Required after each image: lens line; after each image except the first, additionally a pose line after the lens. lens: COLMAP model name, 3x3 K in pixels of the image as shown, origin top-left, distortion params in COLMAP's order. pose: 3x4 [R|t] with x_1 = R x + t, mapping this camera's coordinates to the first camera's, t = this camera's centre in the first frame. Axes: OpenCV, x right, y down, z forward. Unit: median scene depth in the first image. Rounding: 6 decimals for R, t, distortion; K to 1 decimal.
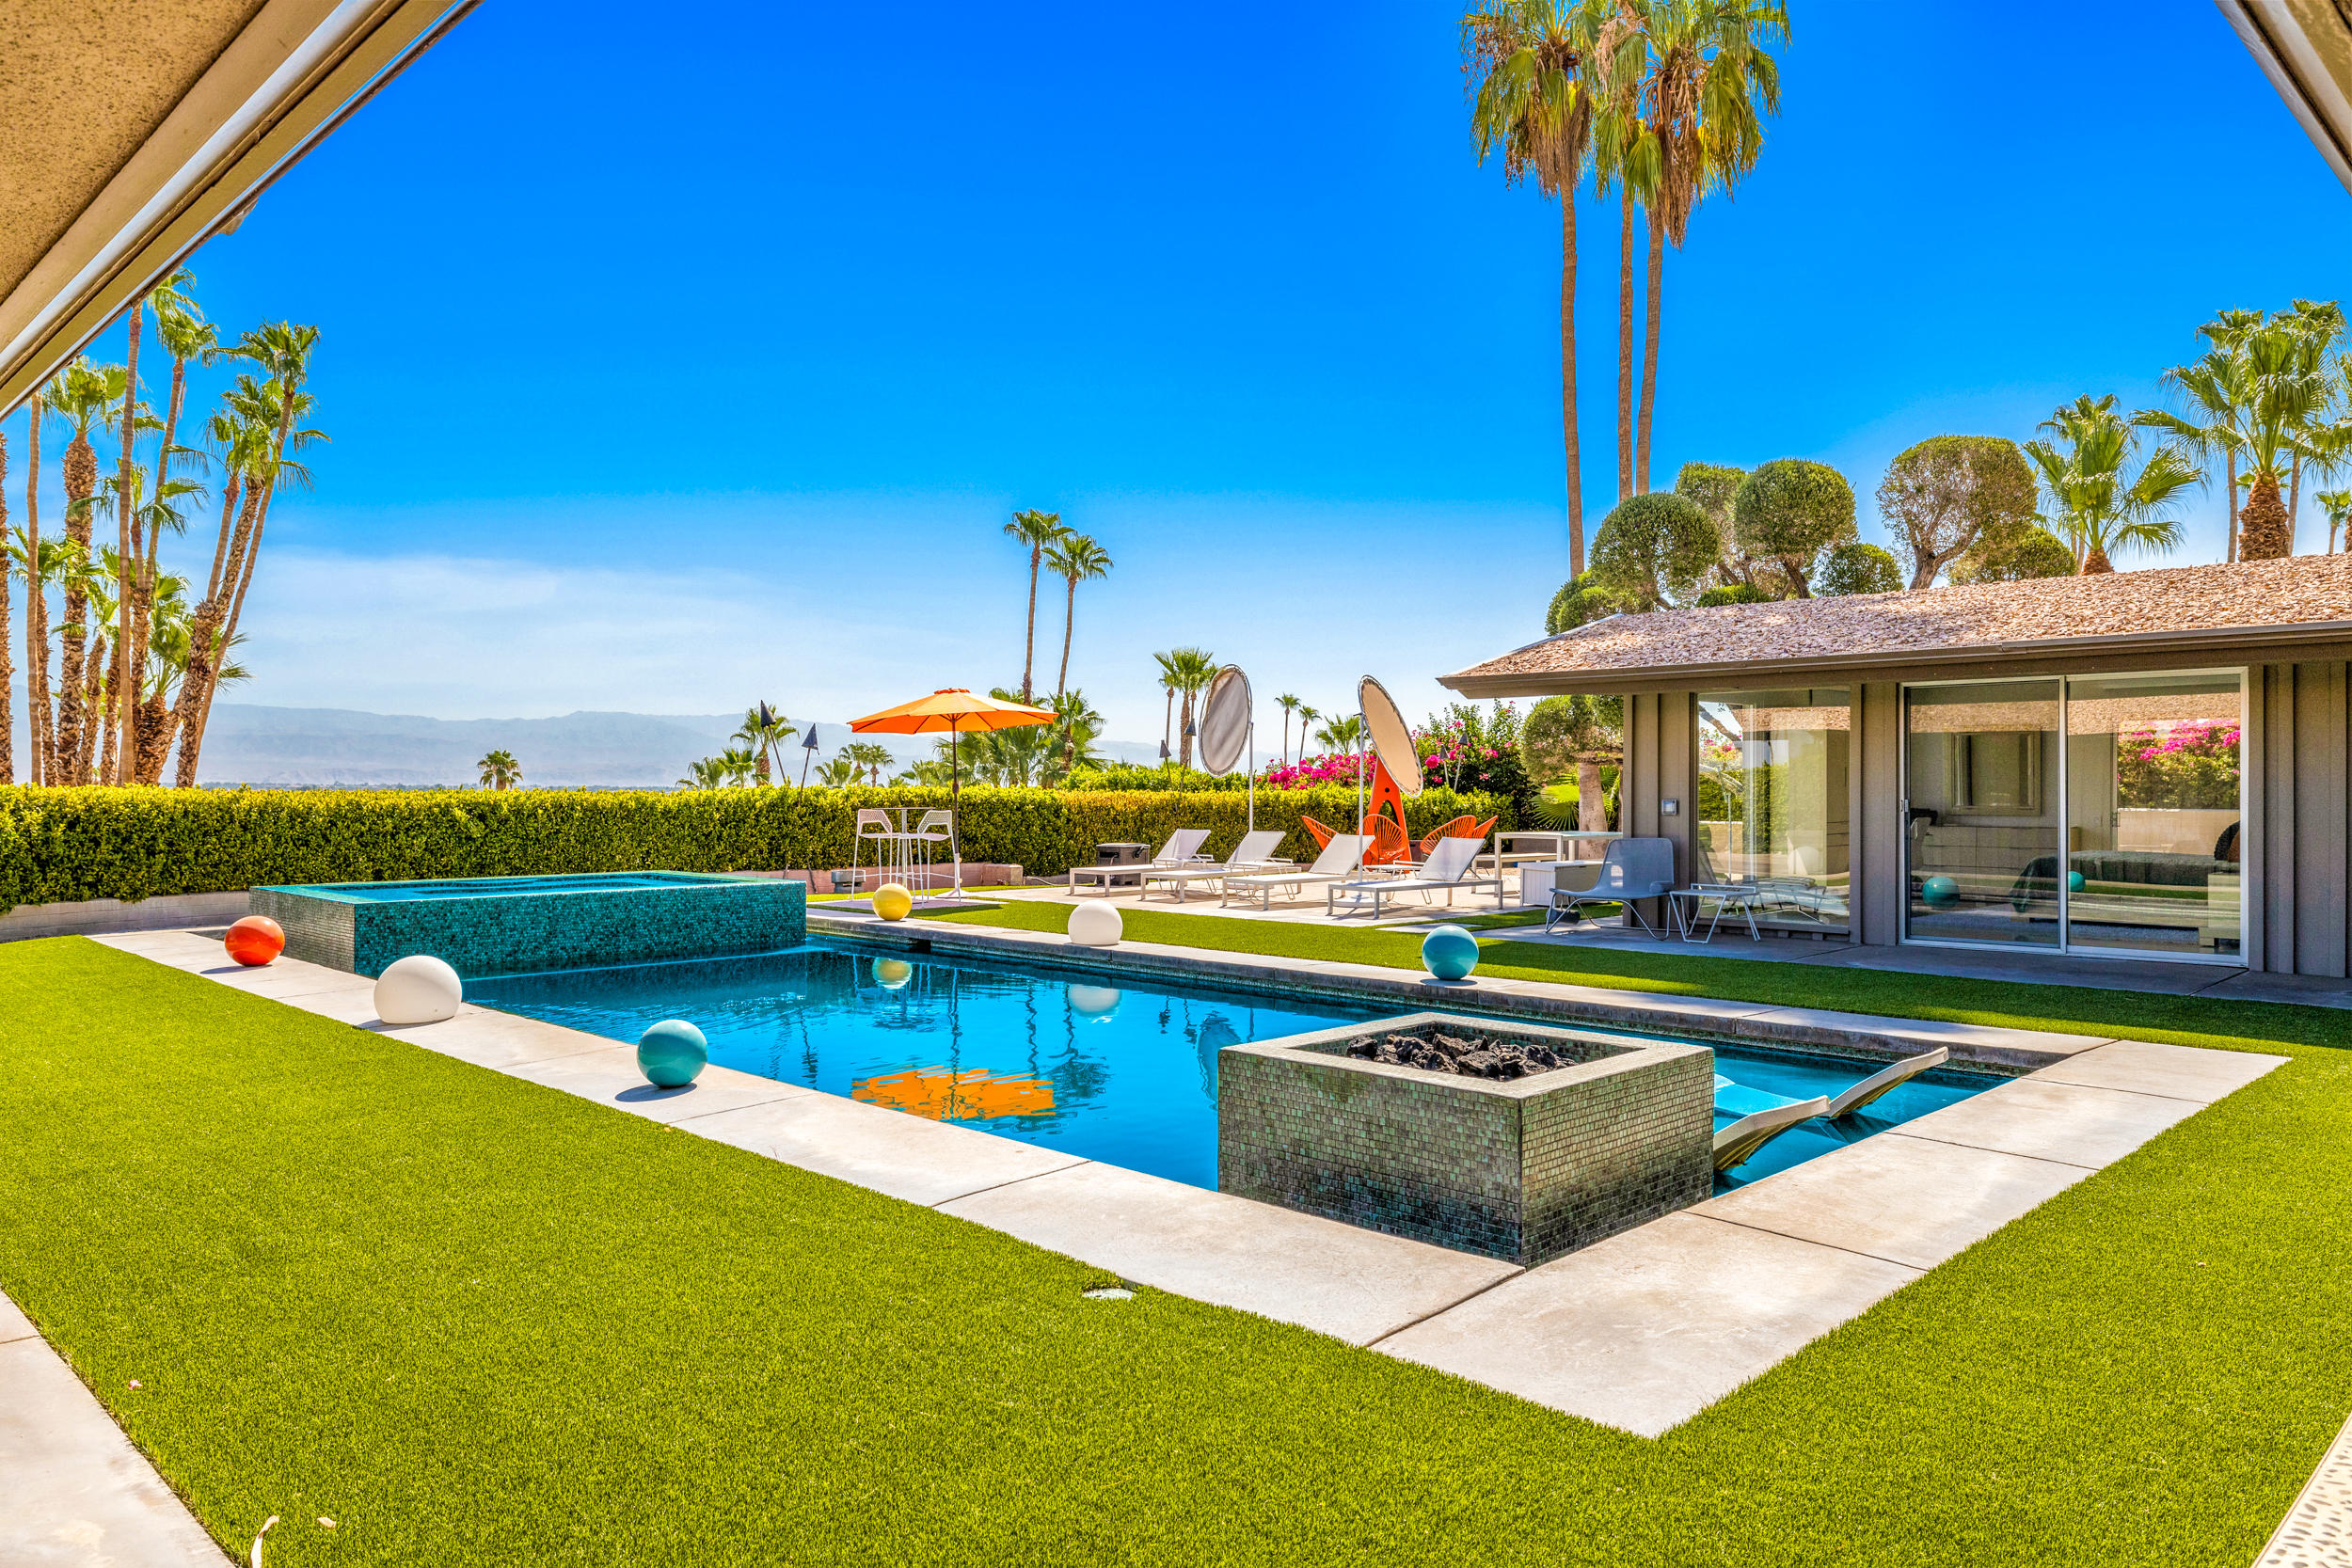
lens RADIAL K [[1589.2, 0, 1176.0], [0, 1589.2, 784.0], [0, 0, 1]] dist [-0.002535, -0.000508]
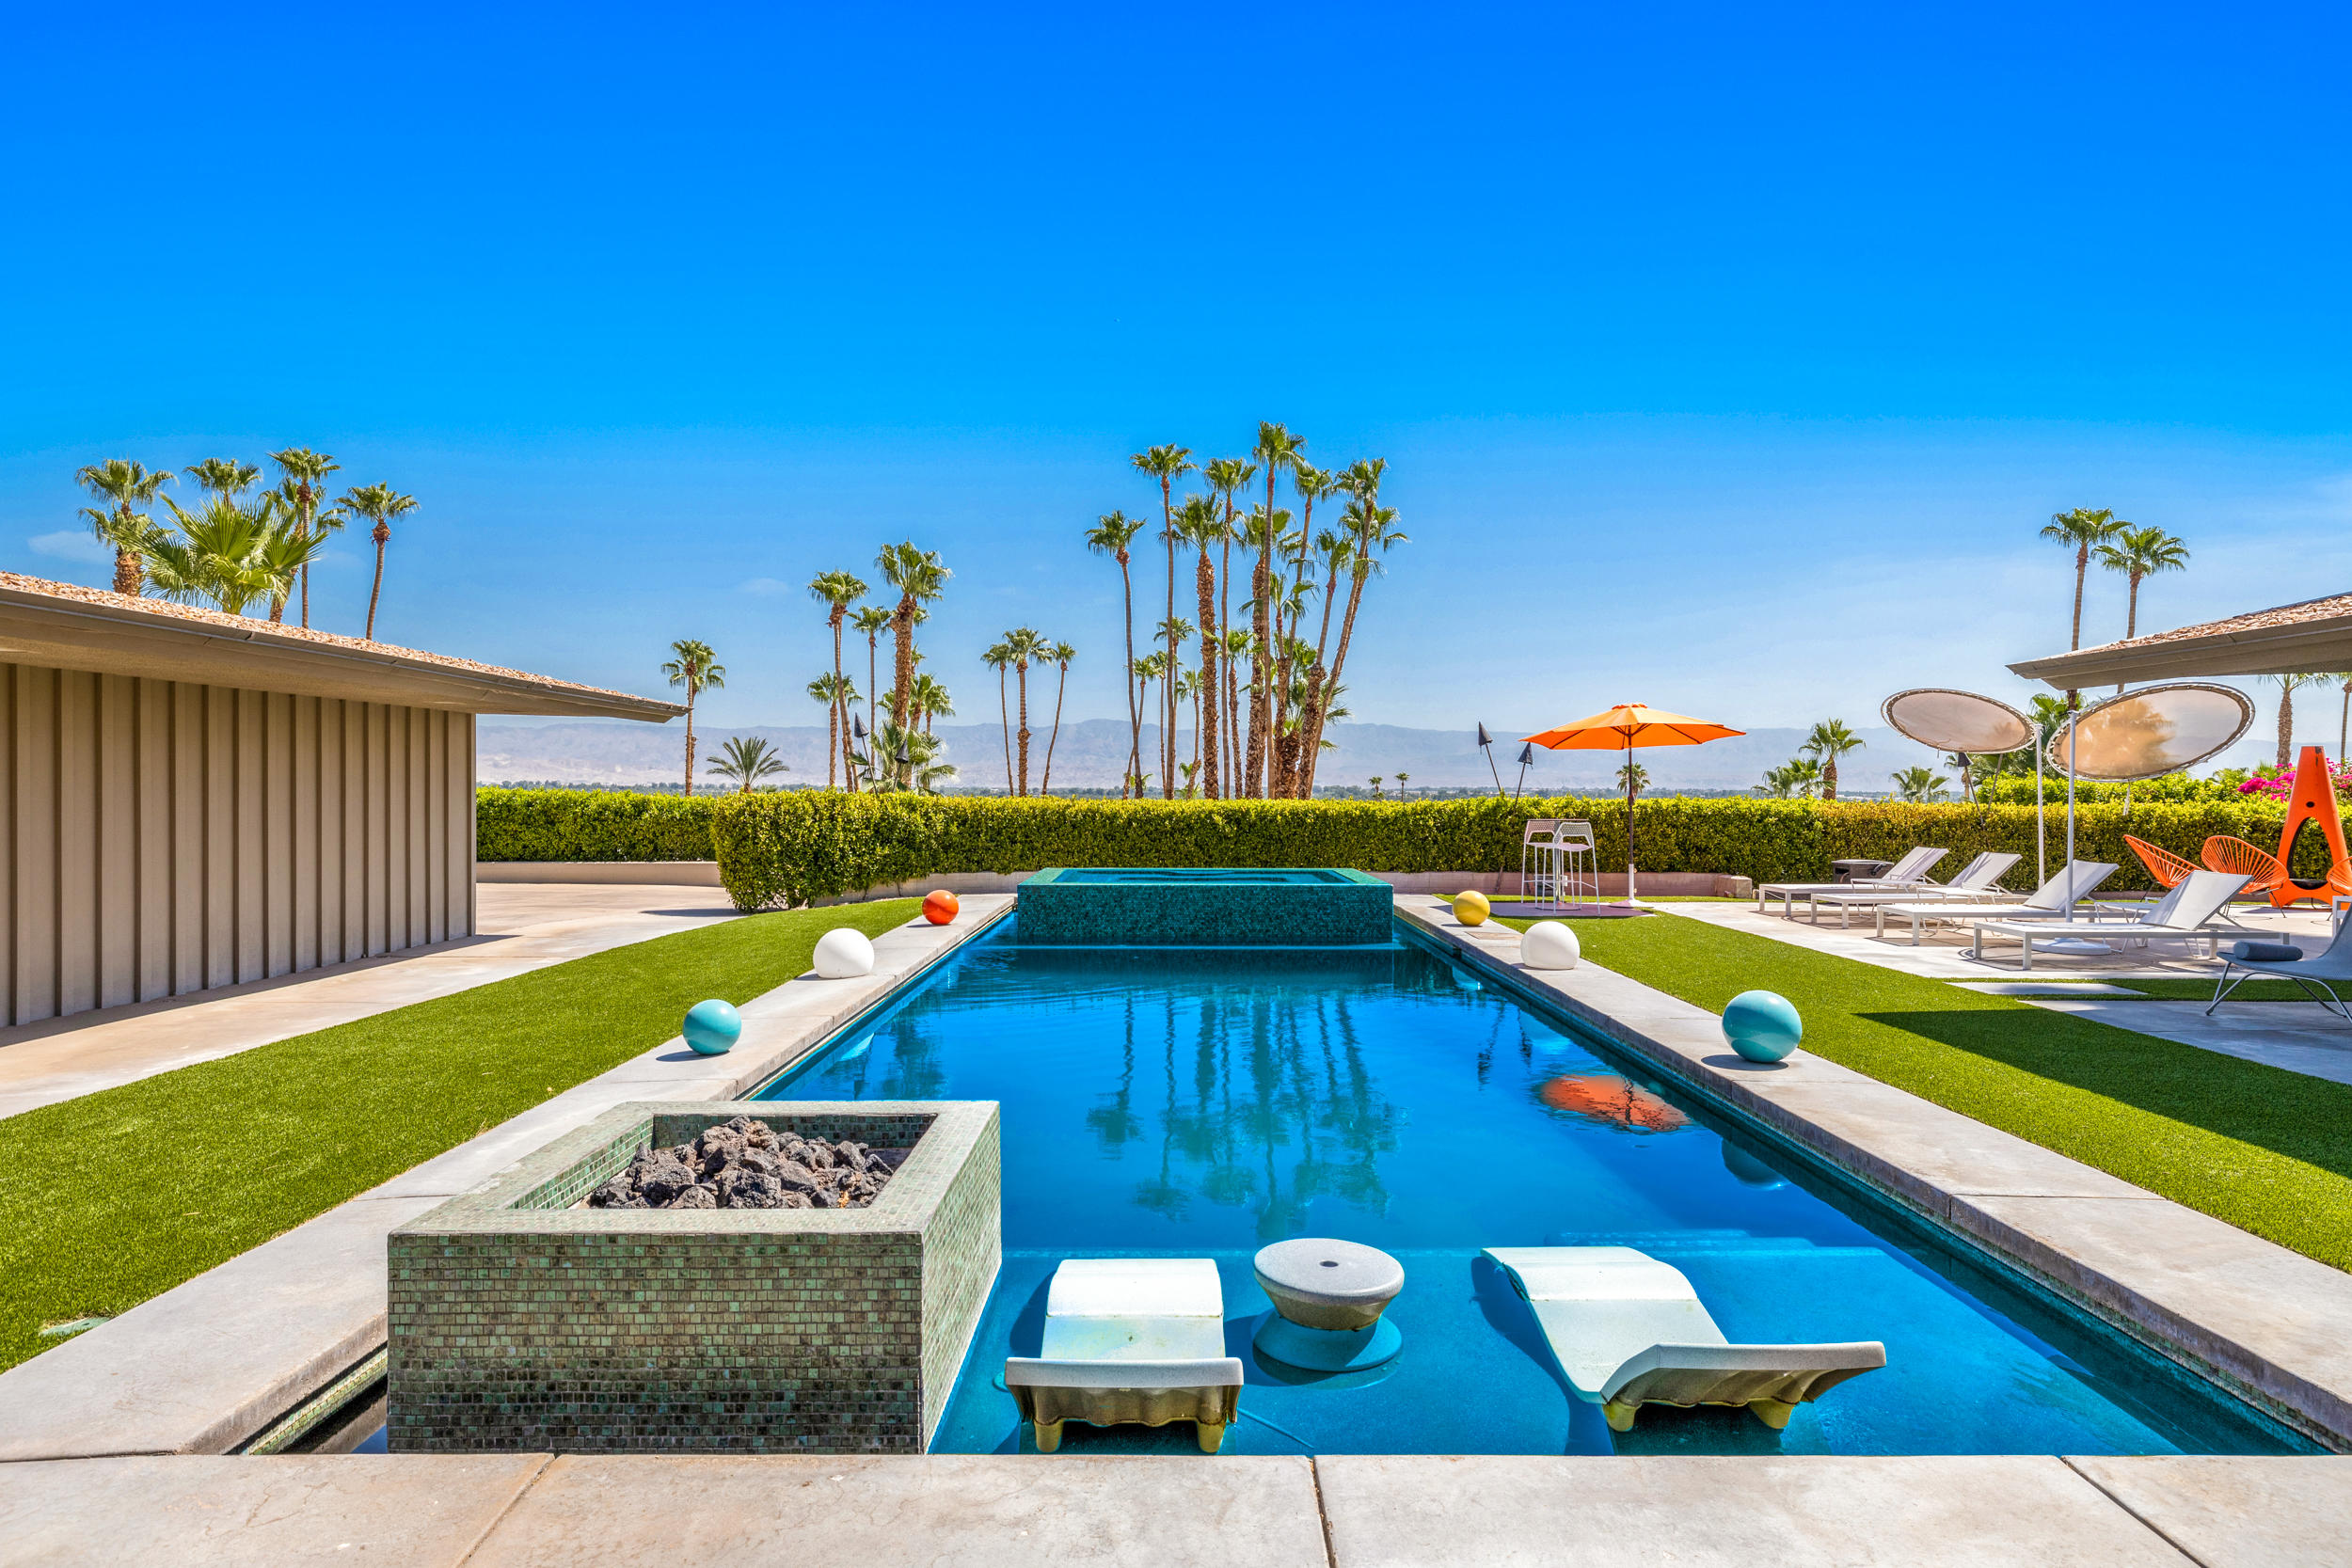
lens RADIAL K [[1268.6, 0, 1169.7], [0, 1268.6, 786.1], [0, 0, 1]] dist [-0.000597, -0.003601]
pose [[0.704560, -0.001956, -0.709641, 0.211852], [0.000563, 0.999997, -0.002197, -0.004541], [0.709644, 0.001148, 0.704560, 0.189860]]
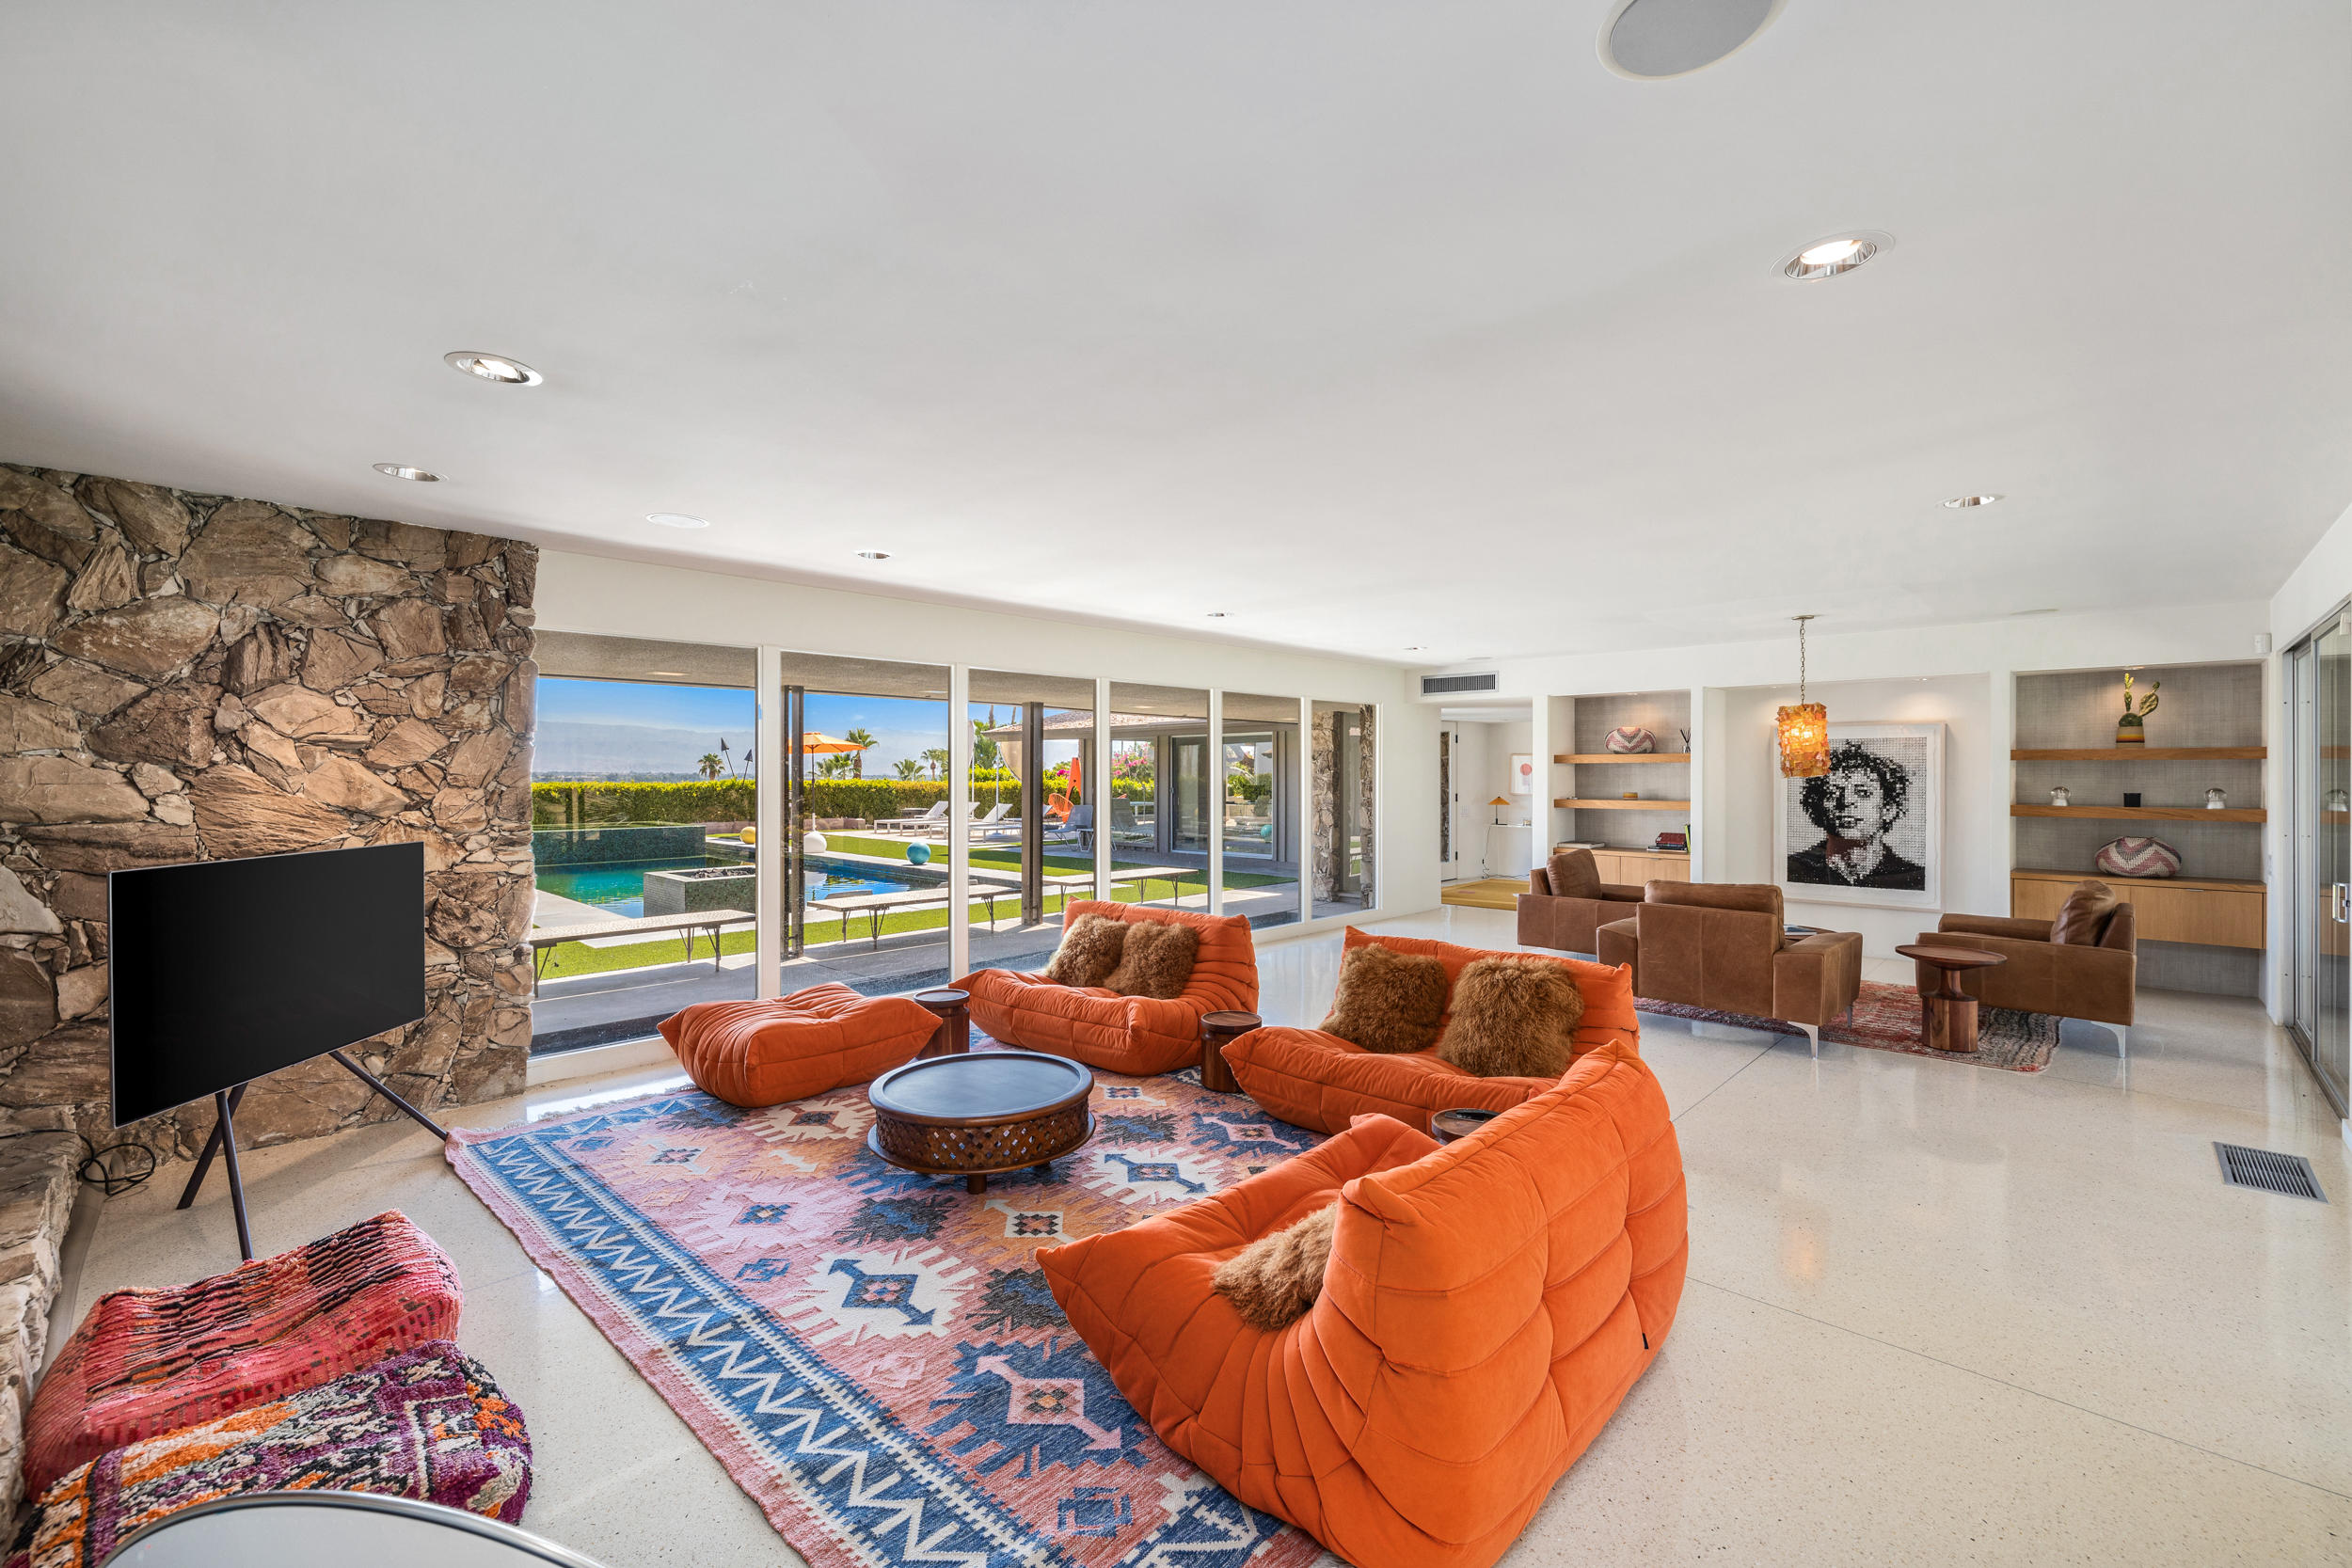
lens RADIAL K [[989.0, 0, 1171.3], [0, 989.0, 763.6], [0, 0, 1]] dist [-0.000504, -0.000036]
pose [[0.999919, 0.000149, 0.012762, 0.276753], [-0.000033, 0.999958, -0.009125, -0.007304], [-0.012763, 0.009124, 0.999877, -0.252015]]
